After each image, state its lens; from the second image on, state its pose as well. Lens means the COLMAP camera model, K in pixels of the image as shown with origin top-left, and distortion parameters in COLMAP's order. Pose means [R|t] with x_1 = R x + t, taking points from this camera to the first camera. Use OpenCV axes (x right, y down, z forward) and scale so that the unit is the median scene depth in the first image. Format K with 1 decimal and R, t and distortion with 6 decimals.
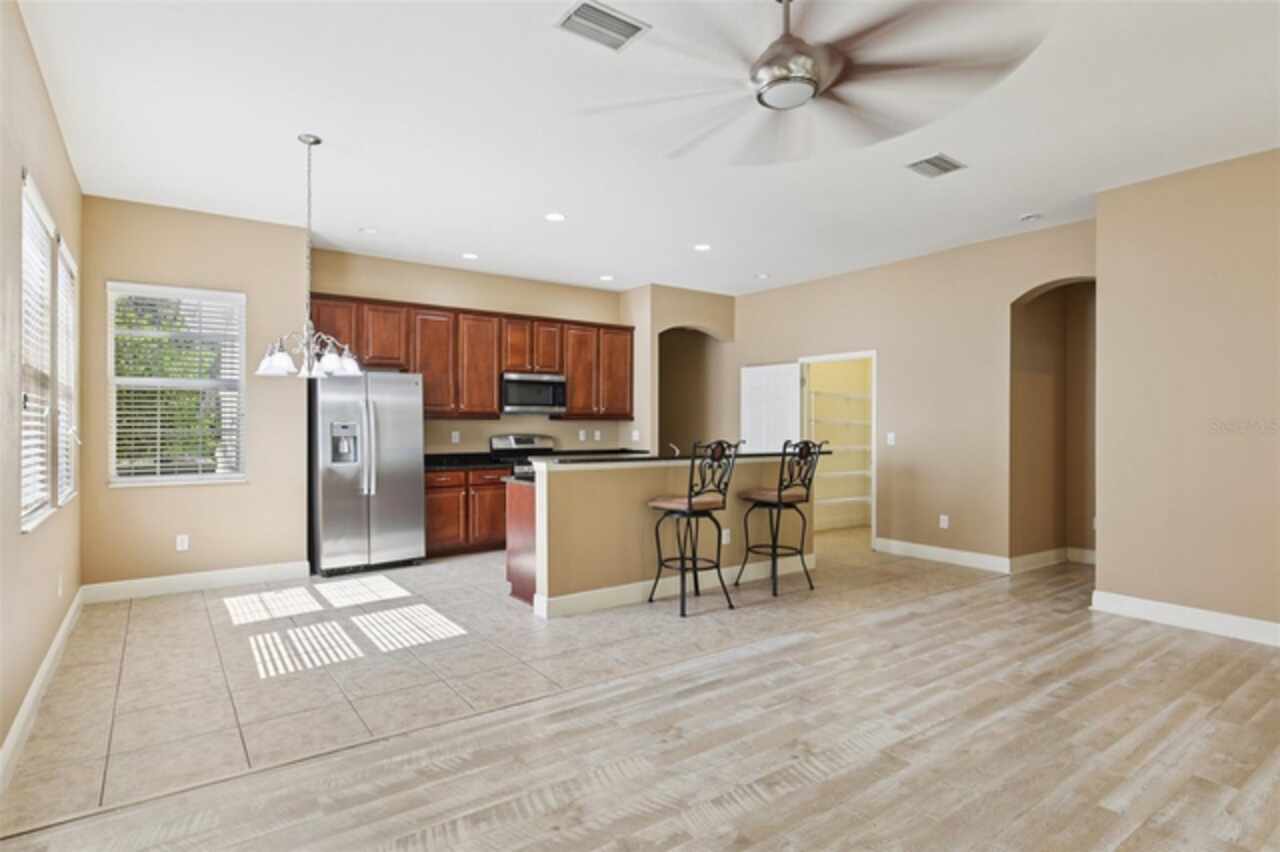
lens RADIAL K [[660.8, 0, 642.2], [0, 660.8, 425.7], [0, 0, 1]] dist [-0.007542, 0.000167]
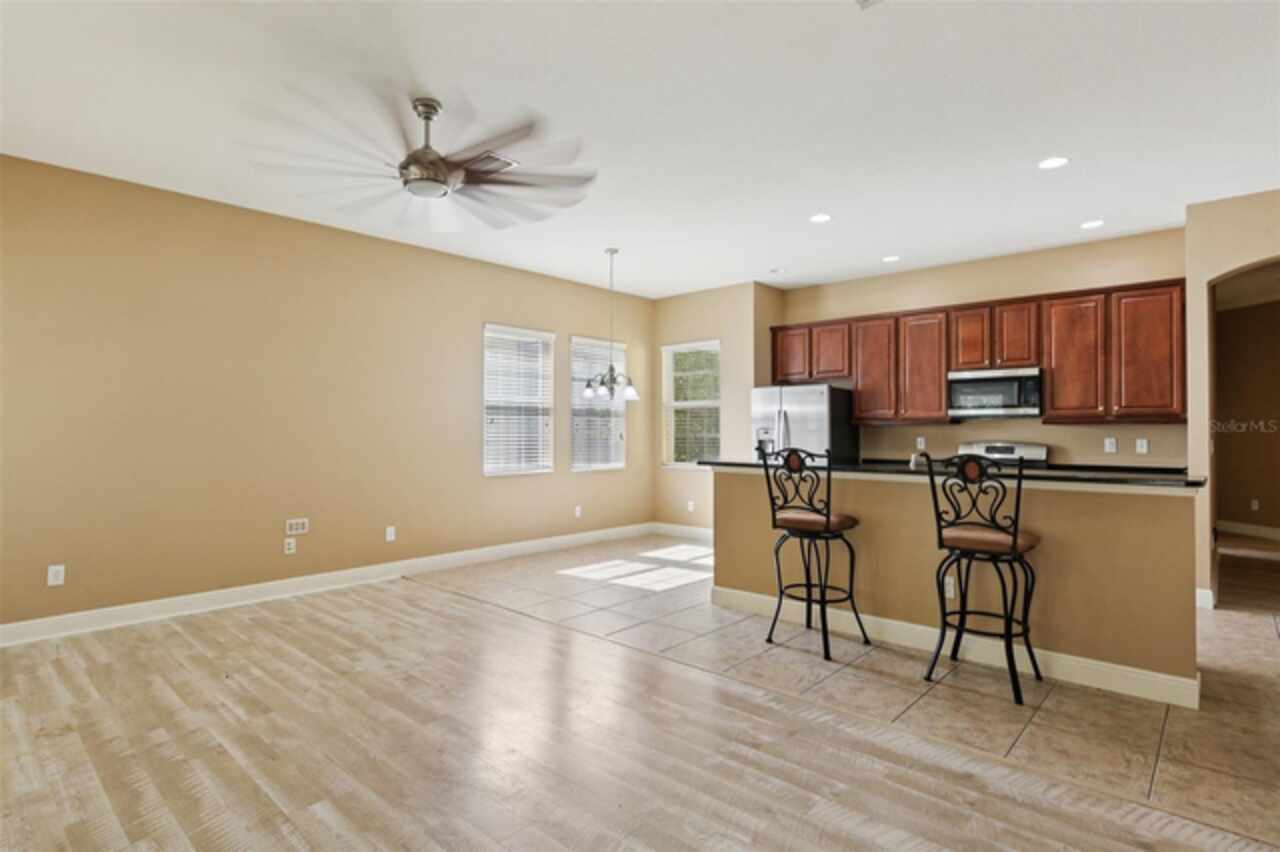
lens RADIAL K [[660.8, 0, 642.2], [0, 660.8, 425.7], [0, 0, 1]] dist [-0.007542, 0.000167]
pose [[0.207990, -0.008133, -0.978097, 0.800805], [-0.003219, 0.999954, -0.008999, 0.001900], [0.978126, 0.005021, 0.207954, 0.563096]]
